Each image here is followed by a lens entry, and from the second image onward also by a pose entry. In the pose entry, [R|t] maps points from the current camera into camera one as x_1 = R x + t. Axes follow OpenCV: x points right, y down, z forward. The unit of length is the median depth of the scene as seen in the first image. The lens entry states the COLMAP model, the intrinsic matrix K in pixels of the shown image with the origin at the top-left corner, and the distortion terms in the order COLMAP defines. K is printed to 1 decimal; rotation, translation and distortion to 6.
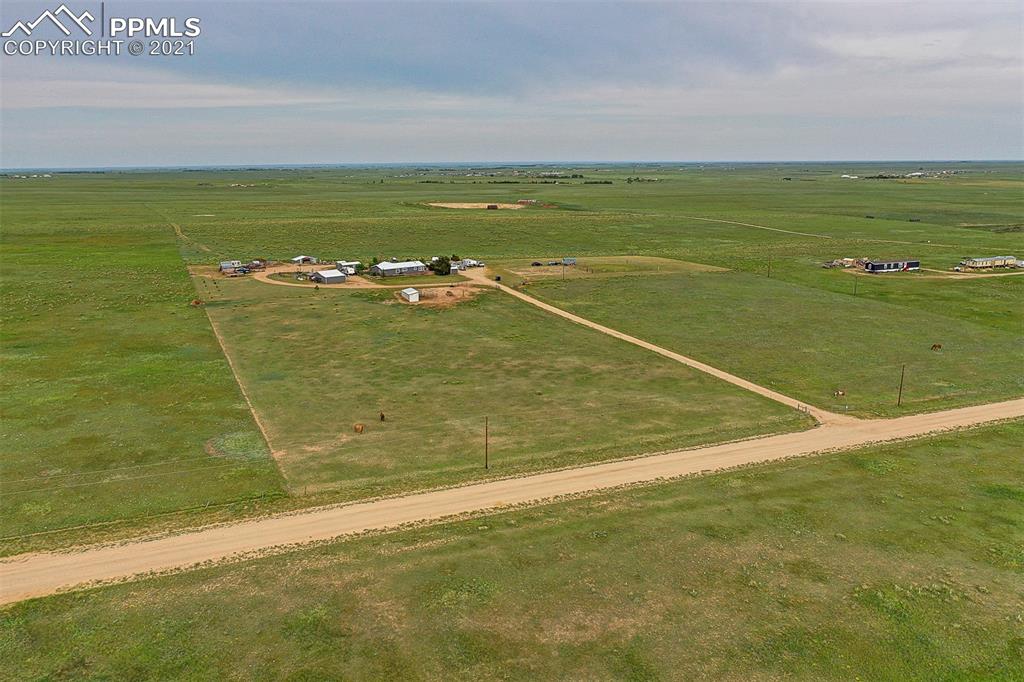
lens RADIAL K [[828.4, 0, 502.2], [0, 828.4, 339.8], [0, 0, 1]] dist [-0.003654, -0.008357]
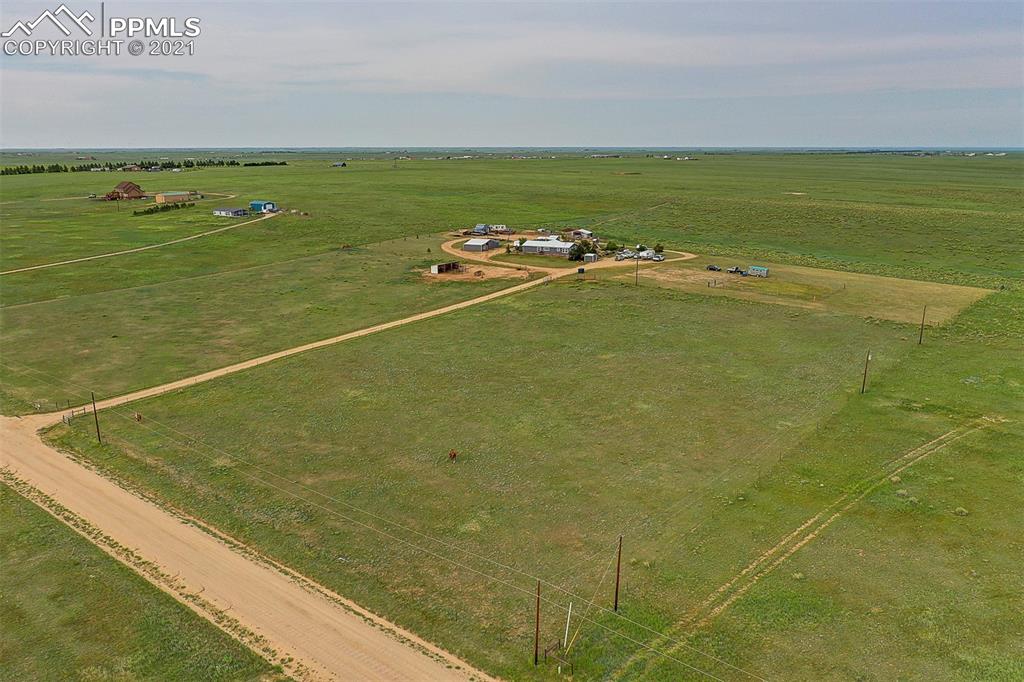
lens RADIAL K [[828.4, 0, 502.2], [0, 828.4, 339.8], [0, 0, 1]] dist [-0.003654, -0.008357]
pose [[0.451559, 0.213767, -0.866255, 0.624397], [-0.192007, 0.971410, 0.139627, -0.094383], [0.871337, 0.103277, 0.479694, 0.453217]]
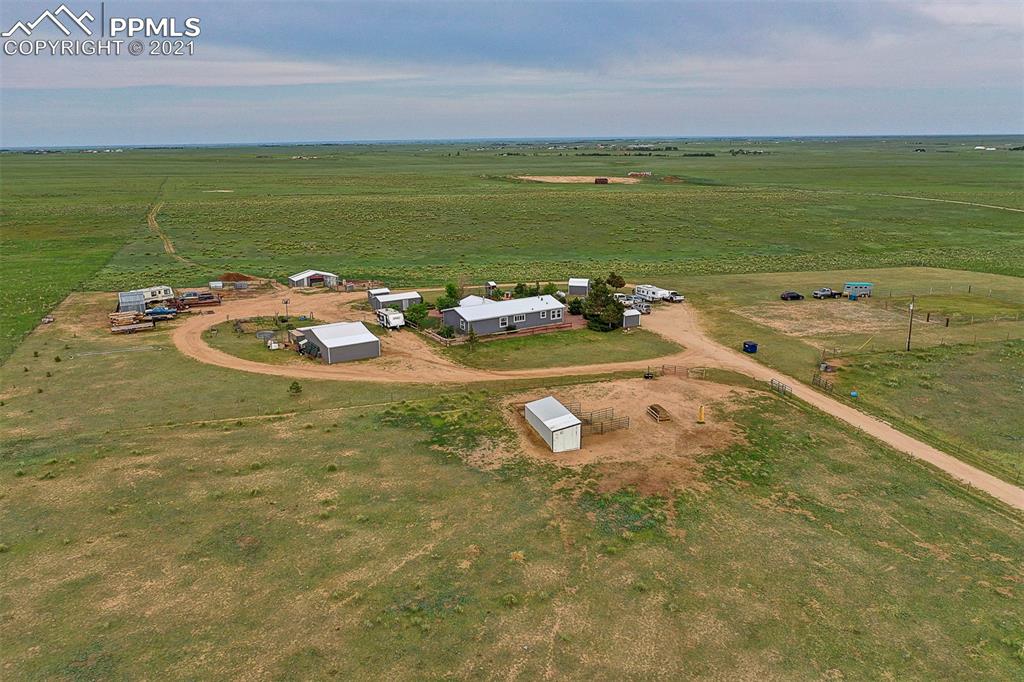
lens RADIAL K [[828.4, 0, 502.2], [0, 828.4, 339.8], [0, 0, 1]] dist [-0.003654, -0.008357]
pose [[0.996056, 0.017125, -0.087060, -0.078944], [-0.014697, 0.999487, 0.028457, -0.075894], [0.087502, -0.027065, 0.995797, 0.506439]]
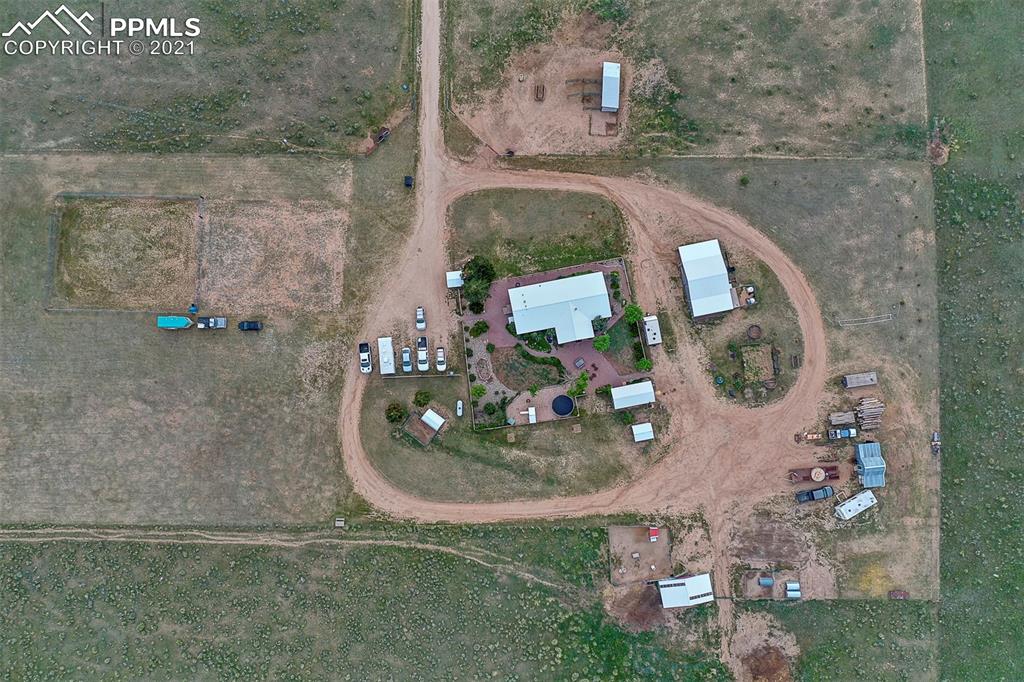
lens RADIAL K [[828.4, 0, 502.2], [0, 828.4, 339.8], [0, 0, 1]] dist [-0.003654, -0.008357]
pose [[-0.904230, -0.420896, 0.072210, -0.124870], [0.126056, -0.101512, 0.986816, -0.532471], [-0.408017, 0.901411, 0.144847, 0.857929]]
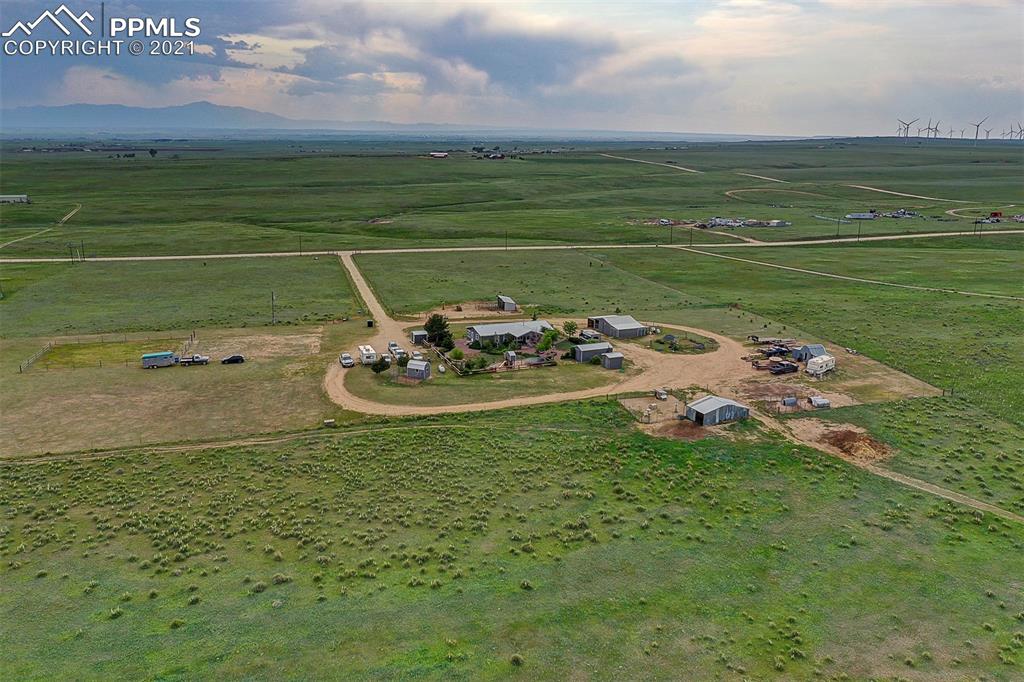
lens RADIAL K [[859.0, 0, 512.0], [0, 859.0, 341.0], [0, 0, 1]] dist [-0.010525, -0.001548]
pose [[-0.982899, -0.023611, 0.182627, -0.216721], [0.051158, 0.917695, 0.393977, -0.295553], [-0.176898, 0.396583, -0.900794, 1.401946]]
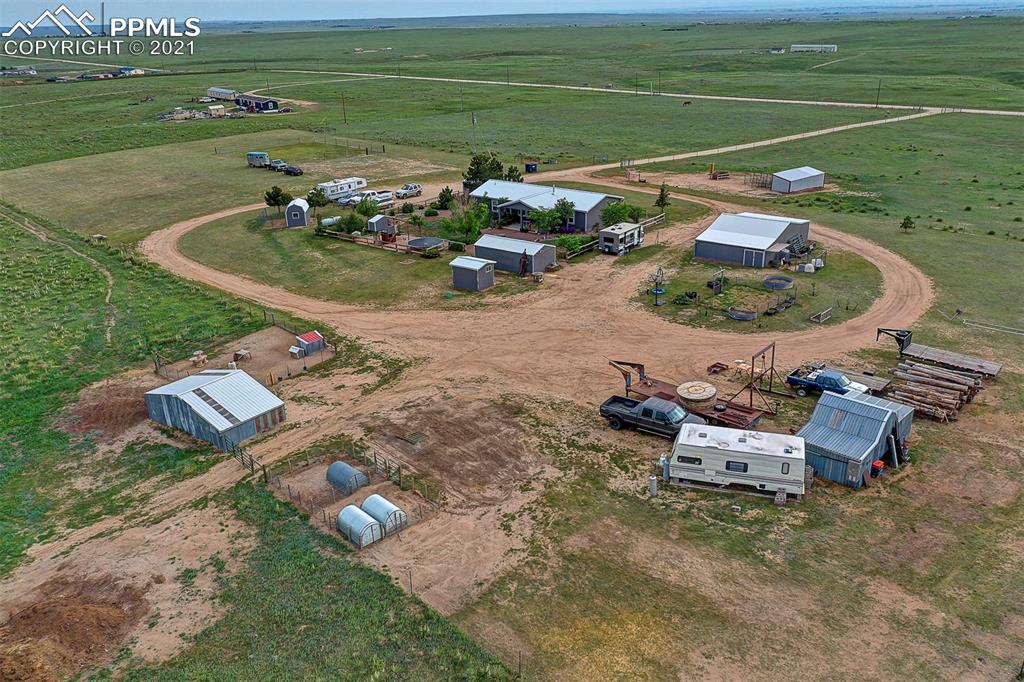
lens RADIAL K [[859.0, 0, 512.0], [0, 859.0, 341.0], [0, 0, 1]] dist [-0.010525, -0.001548]
pose [[-0.276955, -0.303391, 0.911729, -0.410820], [0.201176, 0.909508, 0.363763, -0.149611], [-0.939587, 0.284164, -0.190858, 0.978922]]
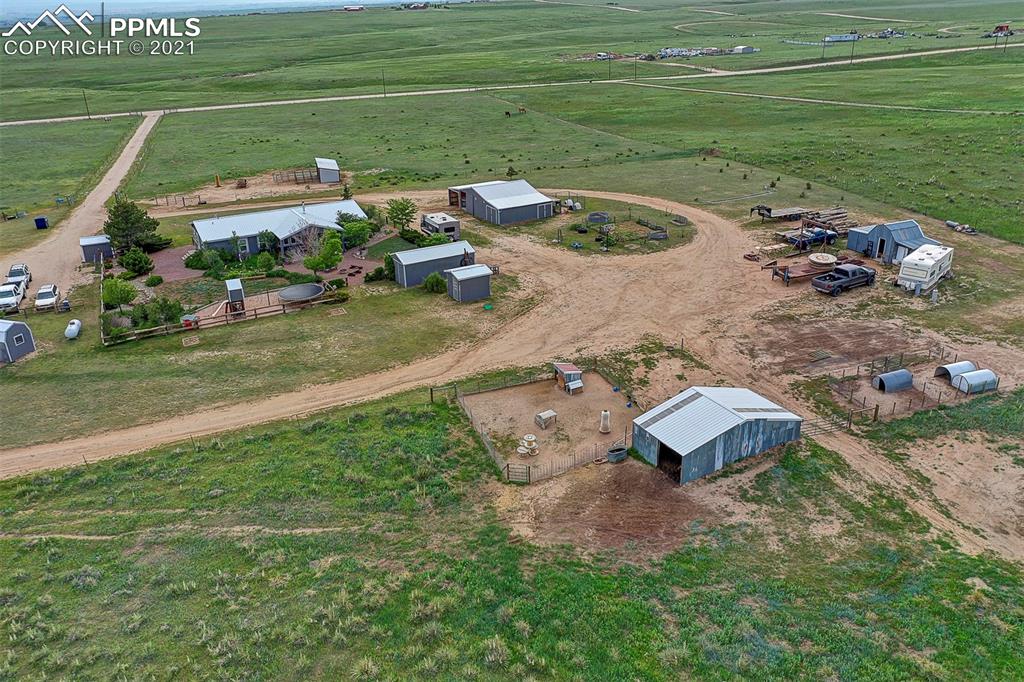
lens RADIAL K [[828.4, 0, 502.2], [0, 828.4, 339.8], [0, 0, 1]] dist [-0.003654, -0.008357]
pose [[-0.989443, 0.011410, 0.144473, -0.223437], [0.087787, 0.840372, 0.534853, -0.186936], [-0.115308, 0.541890, -0.832502, 1.130308]]
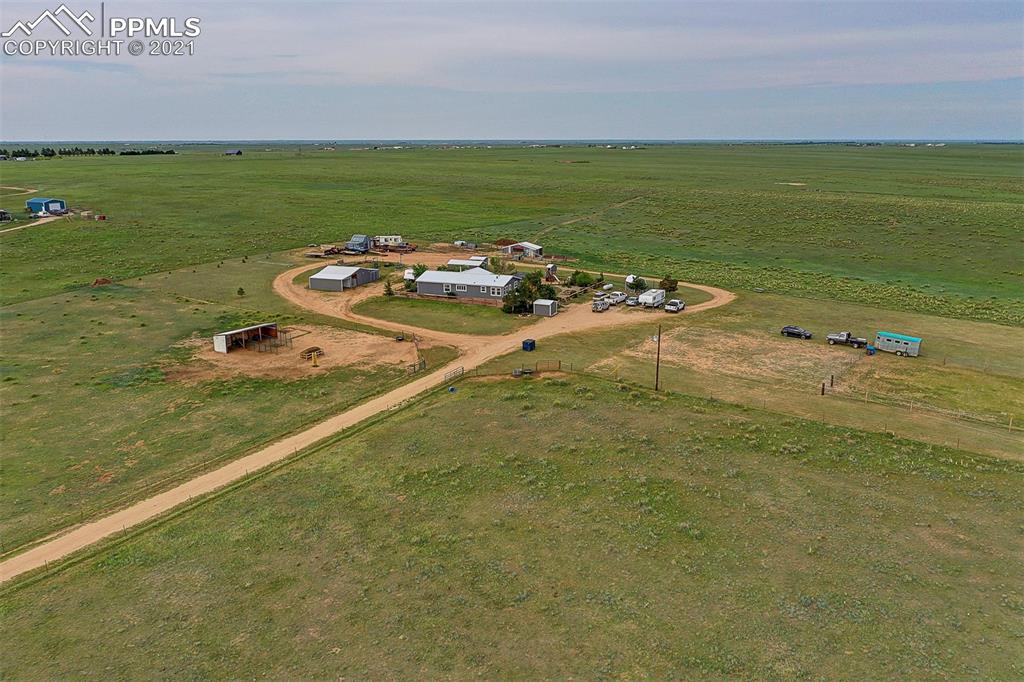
lens RADIAL K [[828.4, 0, 502.2], [0, 828.4, 339.8], [0, 0, 1]] dist [-0.003654, -0.008357]
pose [[0.515842, 0.212112, -0.830009, 0.283233], [-0.184984, 0.973585, 0.133839, -0.111660], [0.836474, 0.084499, 0.541453, 0.666086]]
